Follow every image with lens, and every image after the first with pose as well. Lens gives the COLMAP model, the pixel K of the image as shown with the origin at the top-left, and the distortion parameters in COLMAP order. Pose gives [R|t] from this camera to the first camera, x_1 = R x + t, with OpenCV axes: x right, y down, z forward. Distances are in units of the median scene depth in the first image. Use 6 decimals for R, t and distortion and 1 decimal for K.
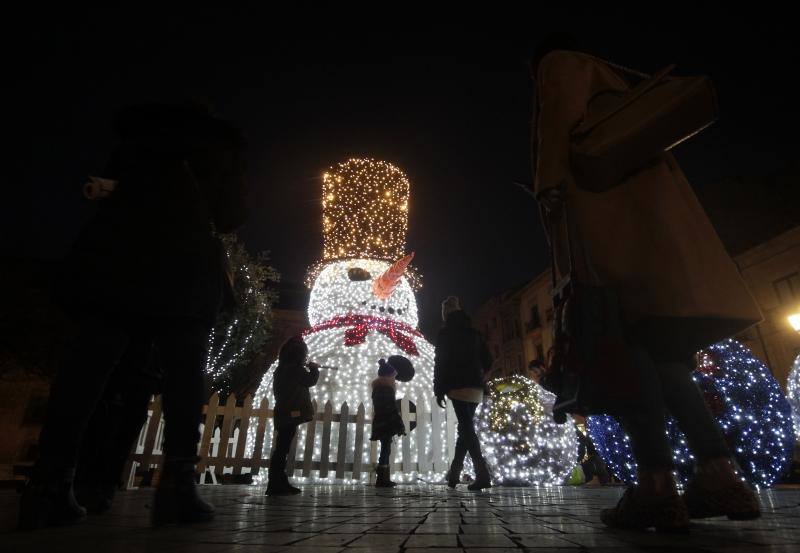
lens RADIAL K [[479.7, 0, 401.1], [0, 479.7, 270.5], [0, 0, 1]] dist [-0.003484, 0.001539]
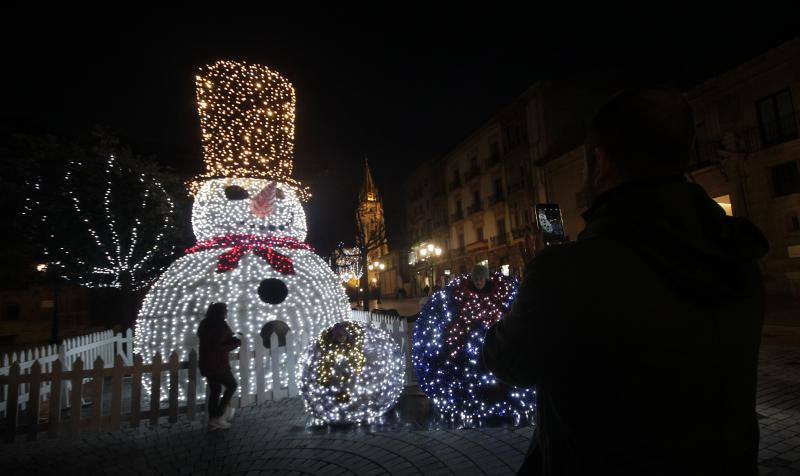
lens RADIAL K [[378.3, 0, 436.1], [0, 378.3, 257.0], [0, 0, 1]] dist [-0.000206, 0.001224]
pose [[0.980277, -0.052193, 0.190610, 0.183922], [-0.010328, 0.949647, 0.313153, -0.129538], [-0.197356, -0.308945, 0.930378, 0.138578]]
